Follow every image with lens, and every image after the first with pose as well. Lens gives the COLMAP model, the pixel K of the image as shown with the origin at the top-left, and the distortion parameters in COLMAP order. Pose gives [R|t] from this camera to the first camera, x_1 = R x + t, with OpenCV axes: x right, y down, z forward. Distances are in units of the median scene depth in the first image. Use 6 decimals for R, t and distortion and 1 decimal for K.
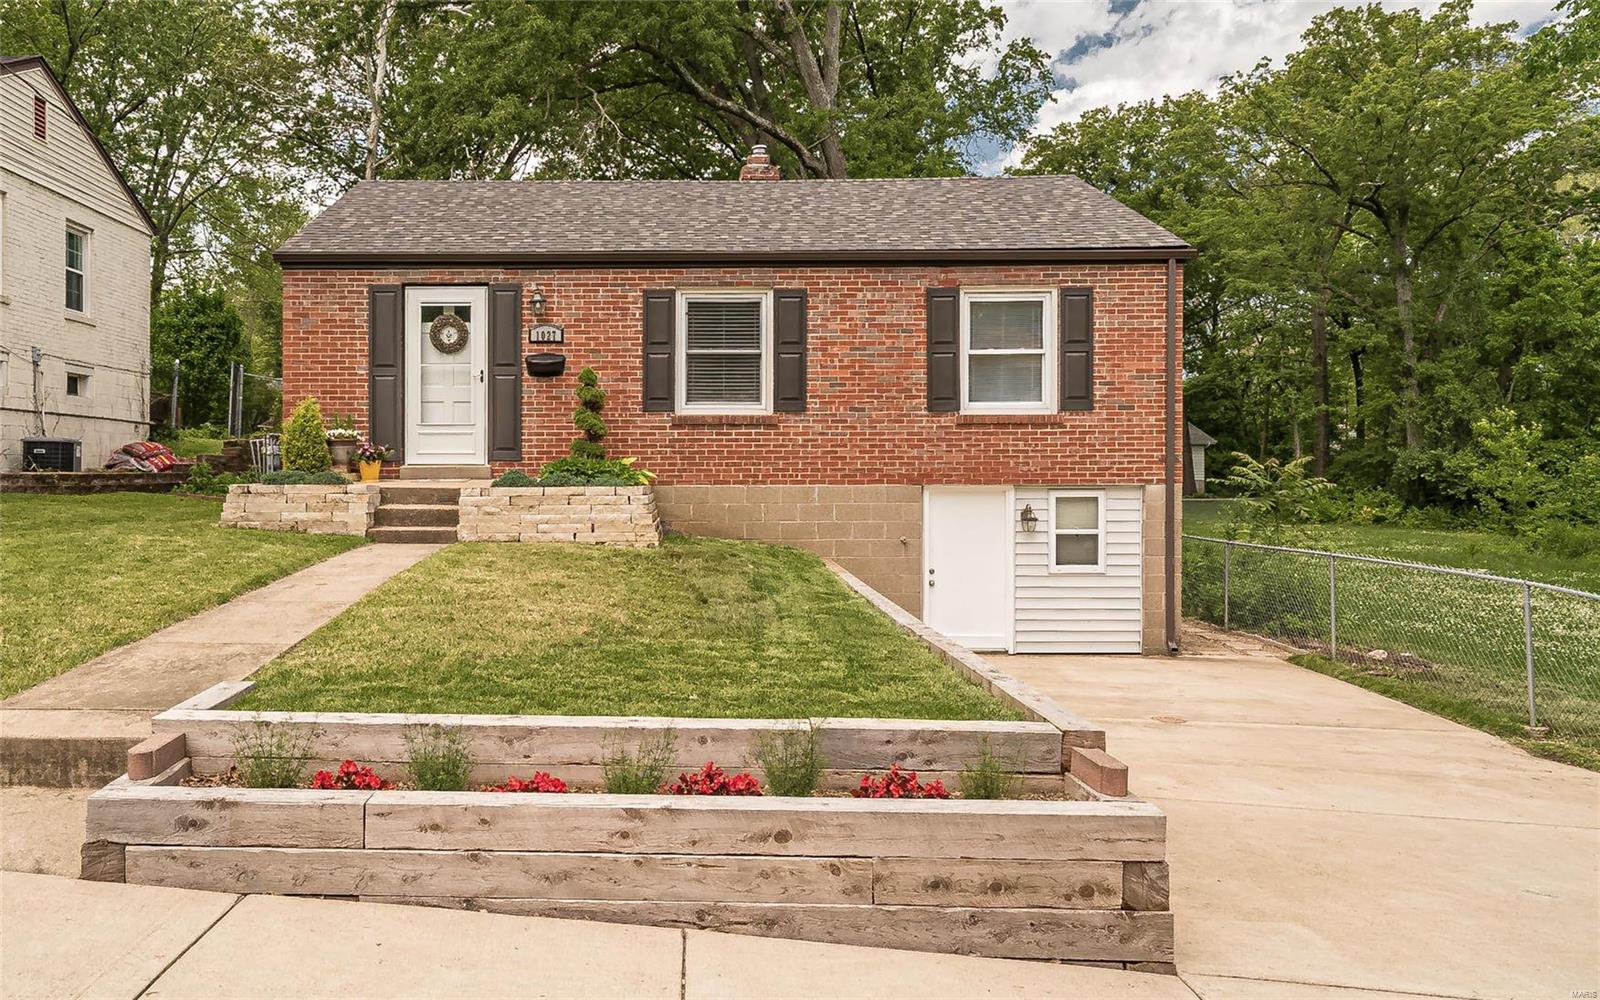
lens RADIAL K [[1160.7, 0, 620.1], [0, 1160.7, 468.3], [0, 0, 1]] dist [0.005429, 0.003474]
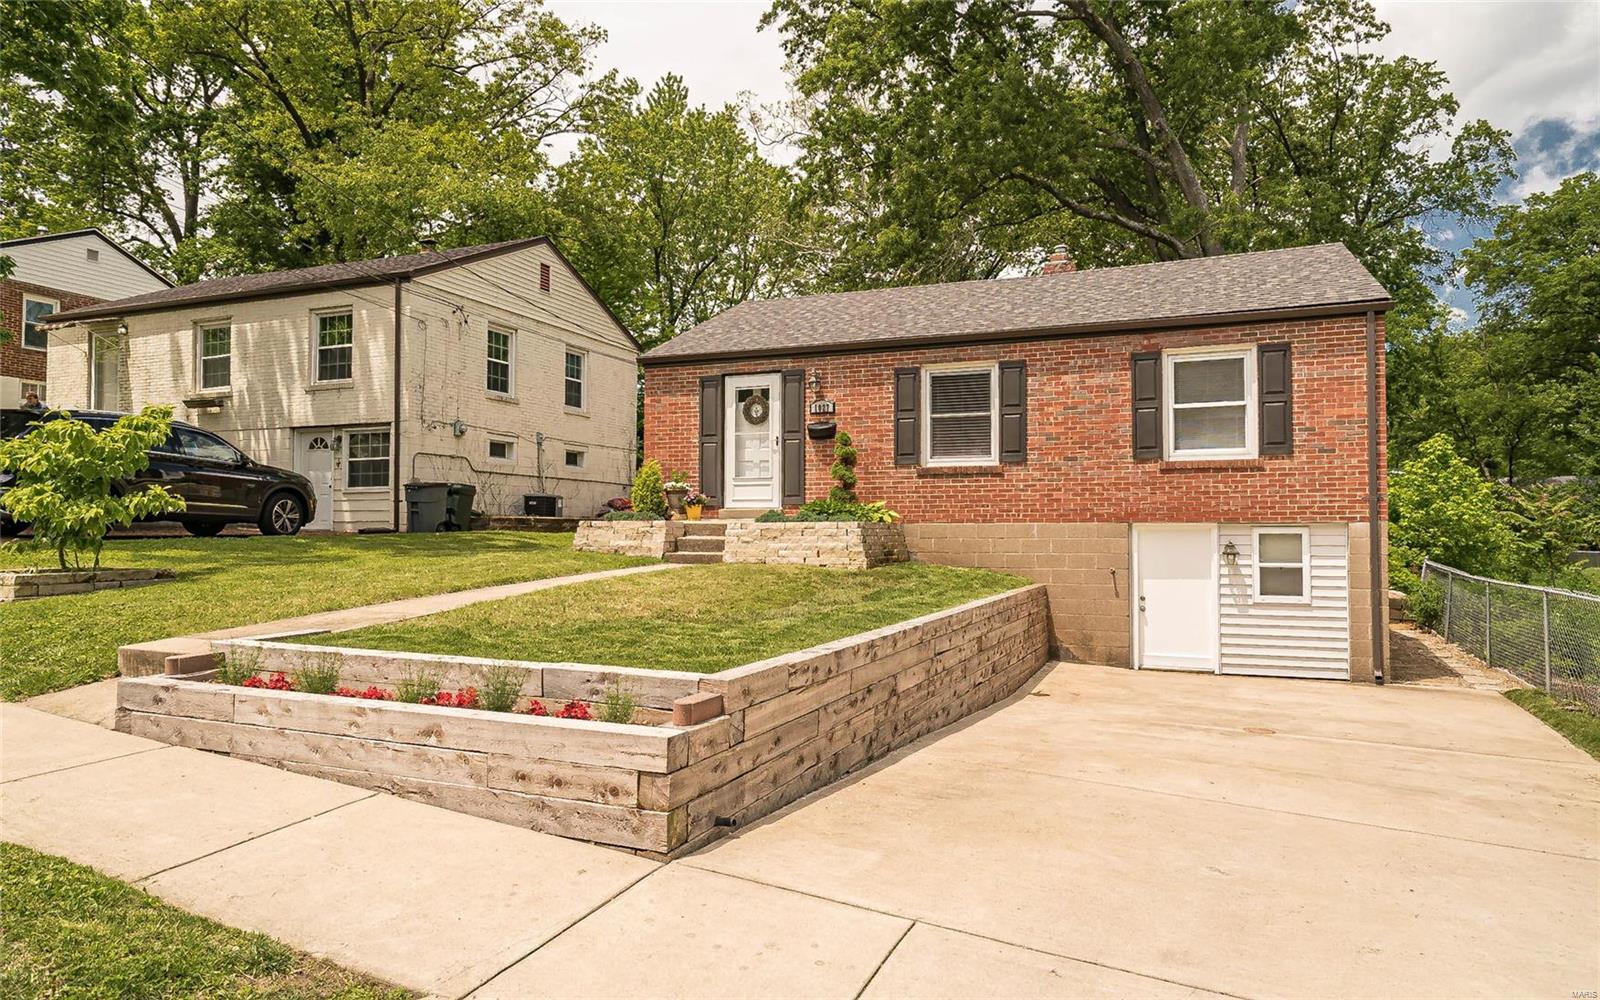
lens RADIAL K [[922.3, 0, 793.3], [0, 922.3, 497.3], [0, 0, 1]] dist [0.002665, -0.000804]
pose [[0.940666, -0.010217, -0.339181, 0.256131], [-0.000699, 0.999486, -0.032047, 0.018475], [0.339334, 0.030383, 0.940175, 0.024046]]
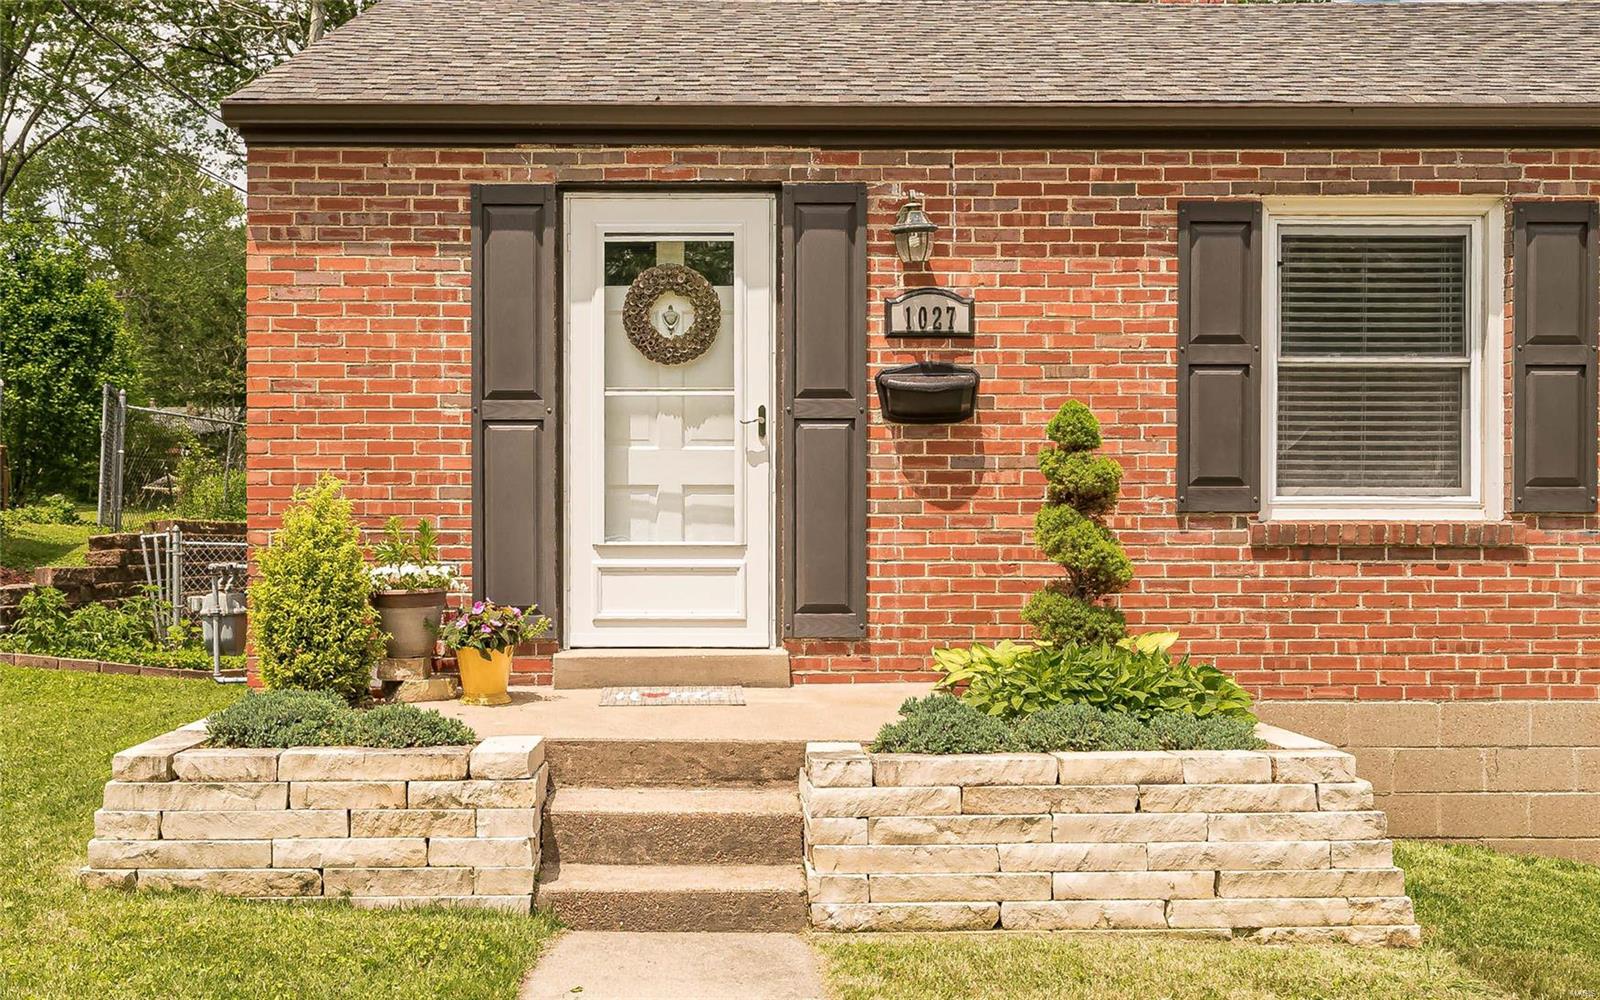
lens RADIAL K [[1579.8, 0, 700.6], [0, 1579.8, 542.6], [0, 0, 1]] dist [0.005980, 0.006291]
pose [[0.999132, -0.001579, 0.041620, -0.164304], [0.001350, 0.999984, 0.005510, -0.042430], [-0.041628, -0.005449, 0.999118, 0.475662]]
